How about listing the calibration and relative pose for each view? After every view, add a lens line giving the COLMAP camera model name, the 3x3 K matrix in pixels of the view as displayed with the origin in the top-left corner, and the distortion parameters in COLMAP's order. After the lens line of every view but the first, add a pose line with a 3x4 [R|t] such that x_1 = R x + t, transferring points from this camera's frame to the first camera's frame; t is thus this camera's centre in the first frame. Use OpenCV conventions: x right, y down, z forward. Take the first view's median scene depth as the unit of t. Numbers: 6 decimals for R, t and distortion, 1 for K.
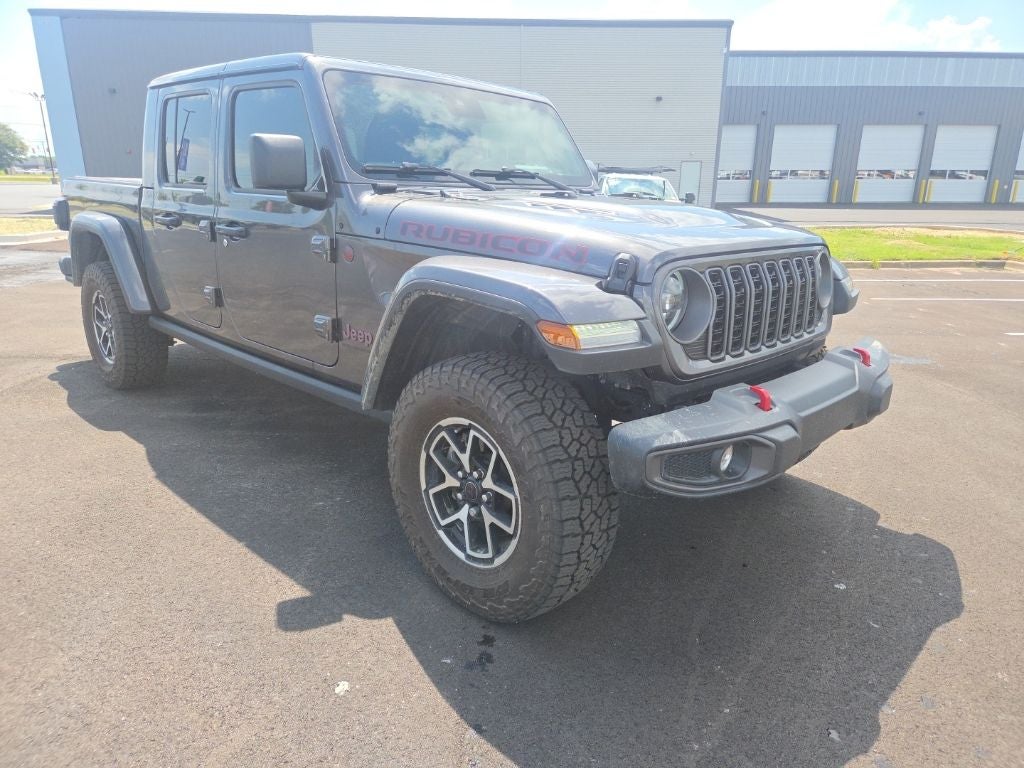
lens RADIAL K [[674.7, 0, 510.8], [0, 674.7, 389.1], [0, 0, 1]] dist [0.067823, -0.056778]
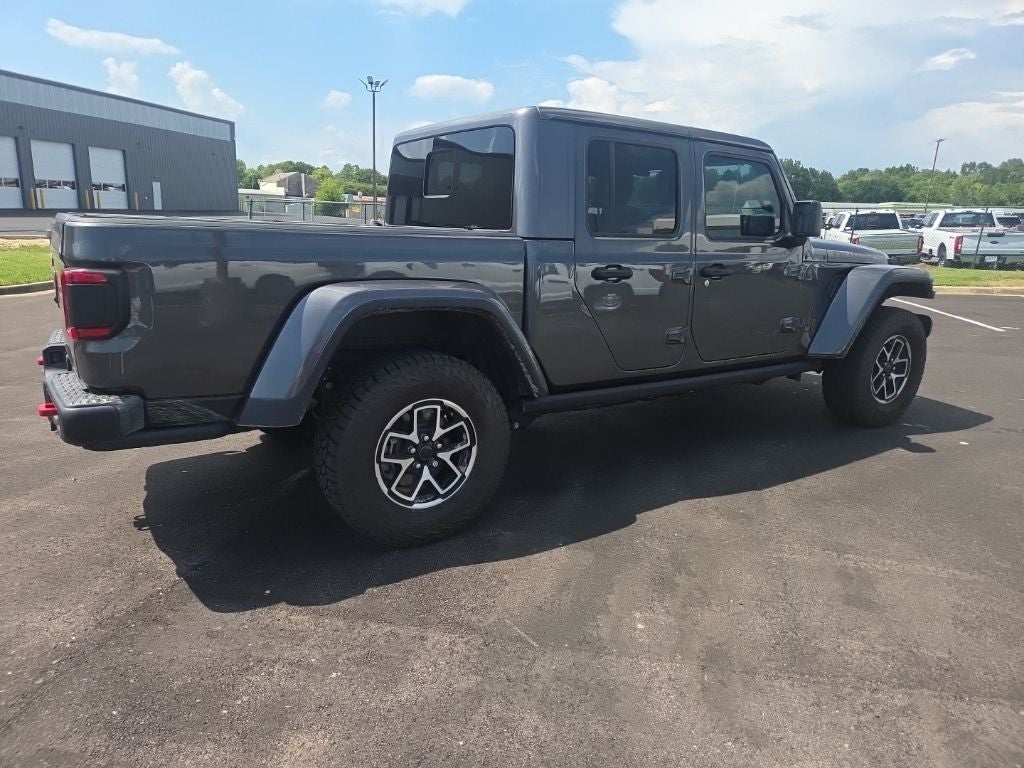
lens RADIAL K [[679.6, 0, 495.1], [0, 679.6, 398.3], [0, 0, 1]] dist [0.071166, -0.063388]
pose [[0.221665, -0.259906, 0.939848, -2.336433], [0.253326, 0.946081, 0.201882, -0.506602], [-0.941642, 0.193338, 0.275554, 1.512518]]
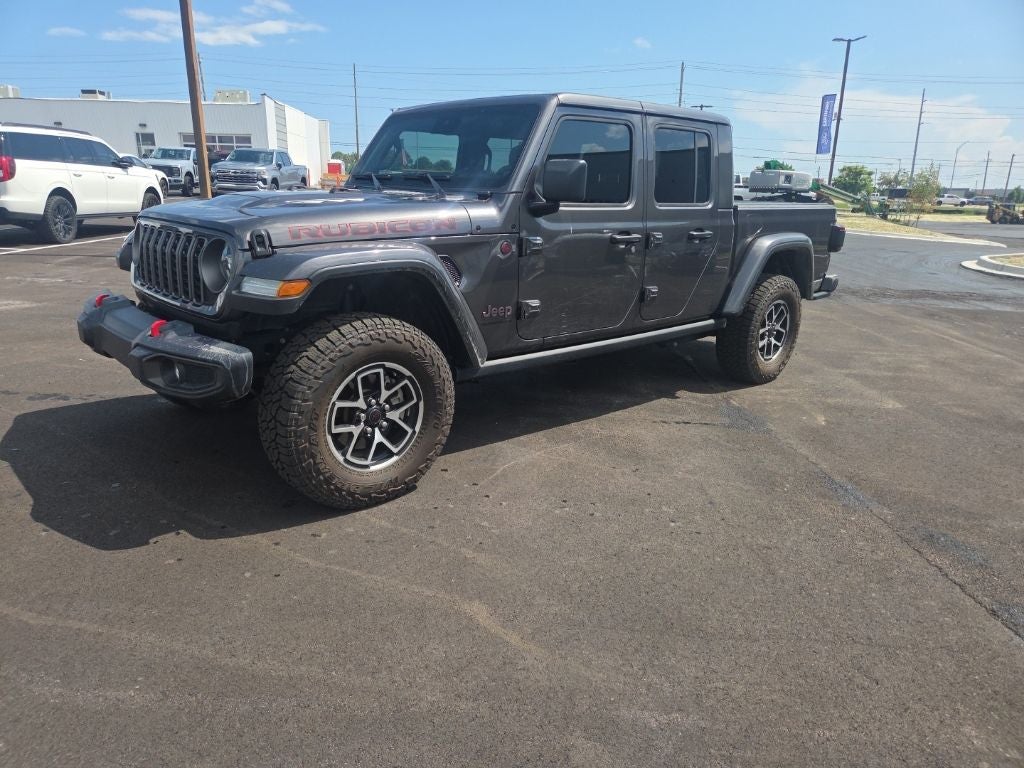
lens RADIAL K [[674.7, 0, 510.8], [0, 674.7, 389.1], [0, 0, 1]] dist [0.067823, -0.056778]
pose [[-0.016687, 0.256875, -0.966301, 1.747302], [-0.316005, 0.915544, 0.248839, -0.448375], [0.948611, 0.309508, 0.065896, 1.643460]]
